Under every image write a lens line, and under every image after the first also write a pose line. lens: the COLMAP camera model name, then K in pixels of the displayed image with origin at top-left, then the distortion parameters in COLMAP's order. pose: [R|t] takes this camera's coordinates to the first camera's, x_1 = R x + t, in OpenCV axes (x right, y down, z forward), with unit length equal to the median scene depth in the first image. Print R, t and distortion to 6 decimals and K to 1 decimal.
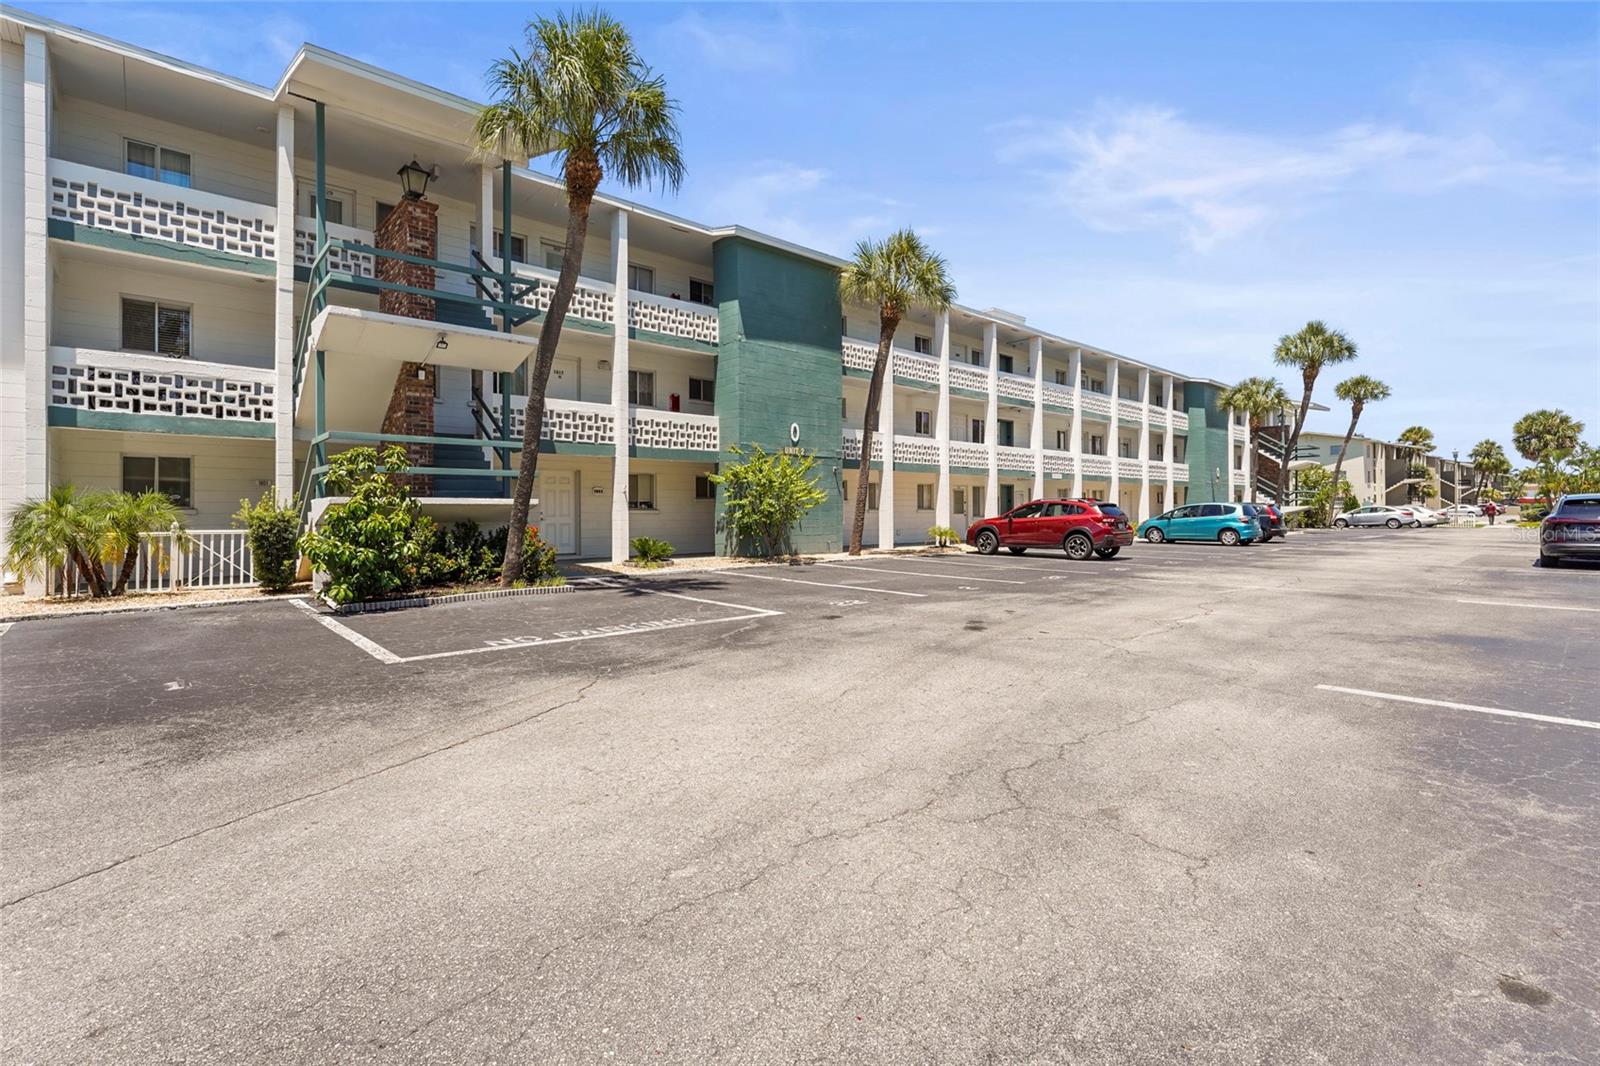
lens RADIAL K [[766.7, 0, 640.4], [0, 766.7, 506.1], [0, 0, 1]] dist [0.001931, 0.000103]
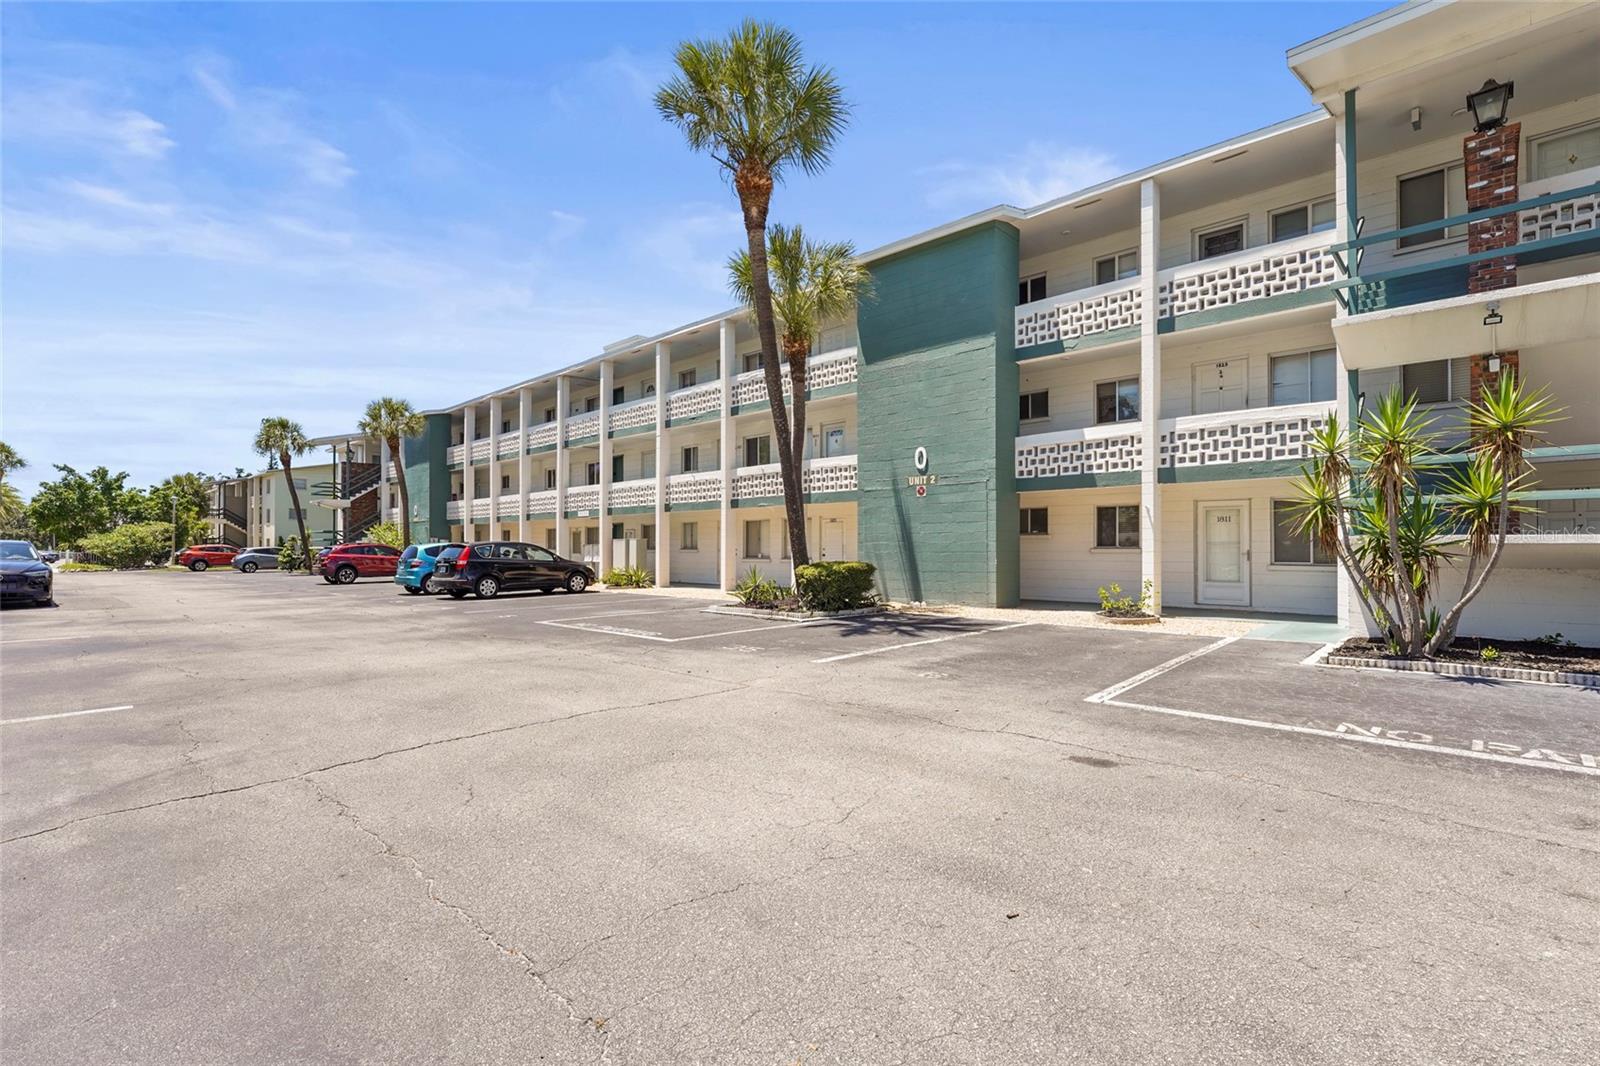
lens RADIAL K [[704.4, 0, 799.7], [0, 704.4, 550.5], [0, 0, 1]] dist [0.010180, 0.000004]
pose [[0.167493, 0.001632, -0.985872, 0.641190], [0.005978, 0.999979, 0.002671, 0.002155], [0.985855, -0.006341, 0.167480, 0.500563]]
